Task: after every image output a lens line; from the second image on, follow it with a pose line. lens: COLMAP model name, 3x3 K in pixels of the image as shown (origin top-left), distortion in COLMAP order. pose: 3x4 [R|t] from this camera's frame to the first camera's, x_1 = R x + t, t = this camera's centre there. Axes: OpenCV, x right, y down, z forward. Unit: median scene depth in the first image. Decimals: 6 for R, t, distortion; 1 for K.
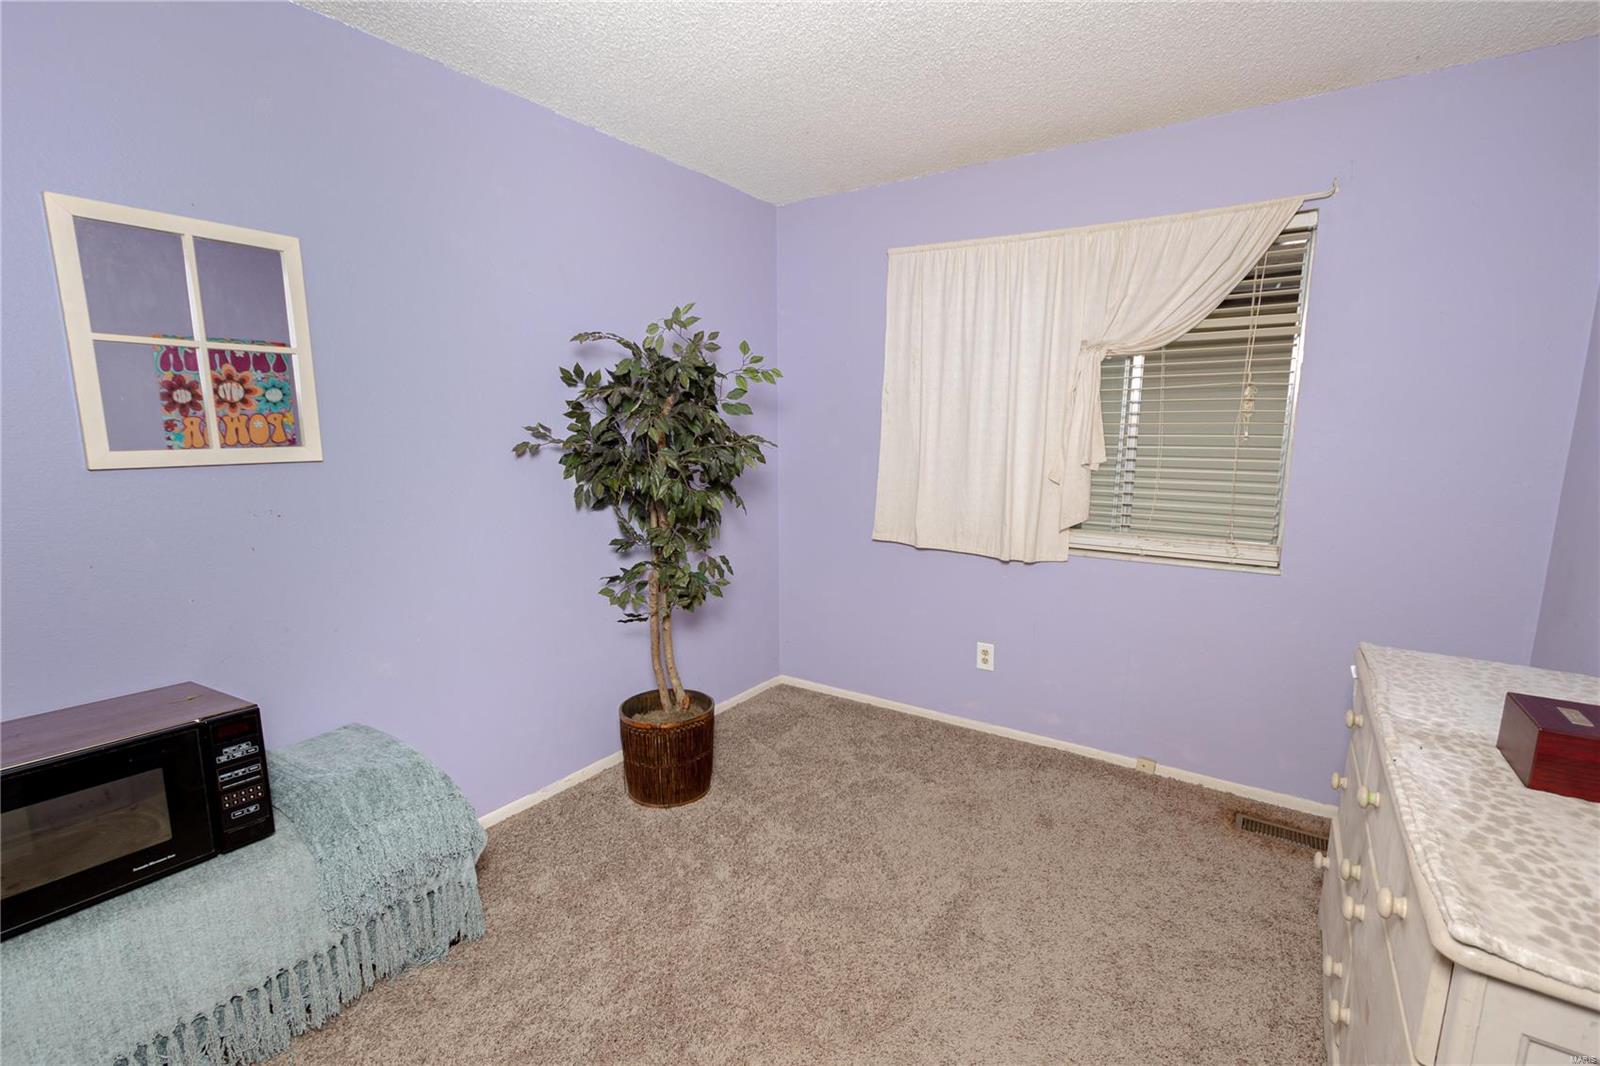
lens RADIAL K [[726.1, 0, 800.6], [0, 726.1, 535.3], [0, 0, 1]] dist [0.002048, 0.000121]
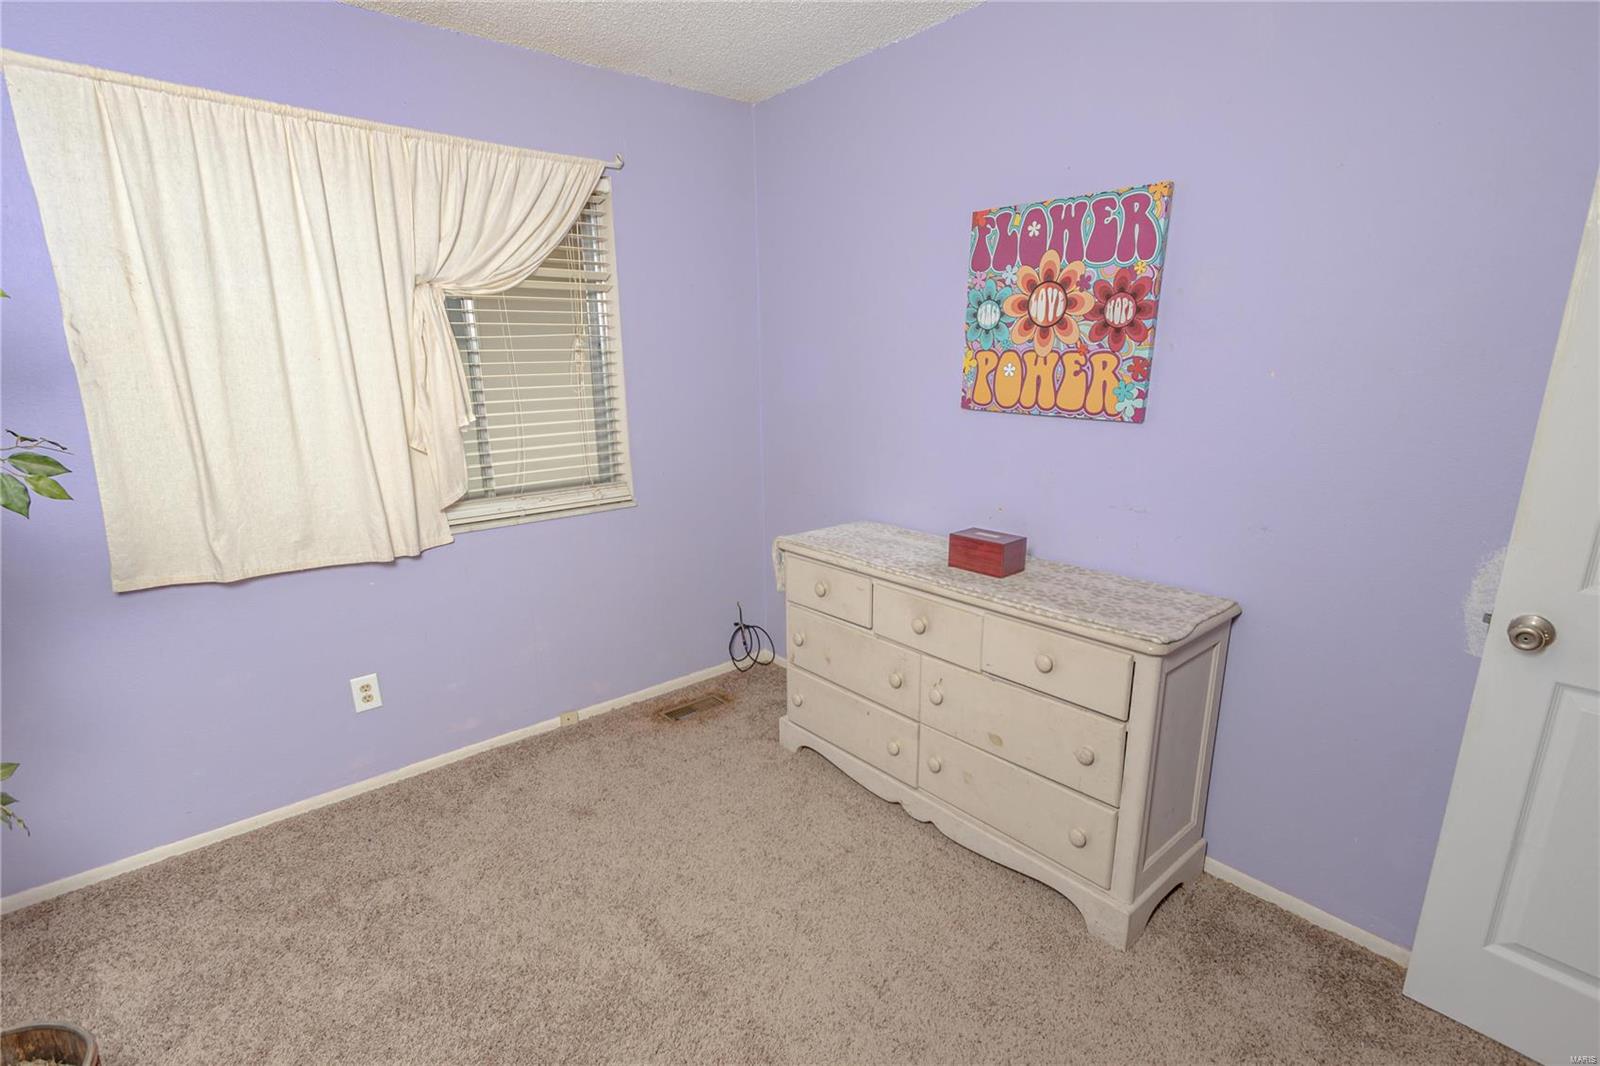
lens RADIAL K [[726.1, 0, 799.8], [0, 726.1, 540.0], [0, 0, 1]] dist [0.002048, 0.000121]
pose [[0.278995, -0.238315, 0.930251, -0.331755], [0.158822, 0.966827, 0.200053, -0.077378], [-0.947068, 0.091930, 0.307590, 0.379686]]
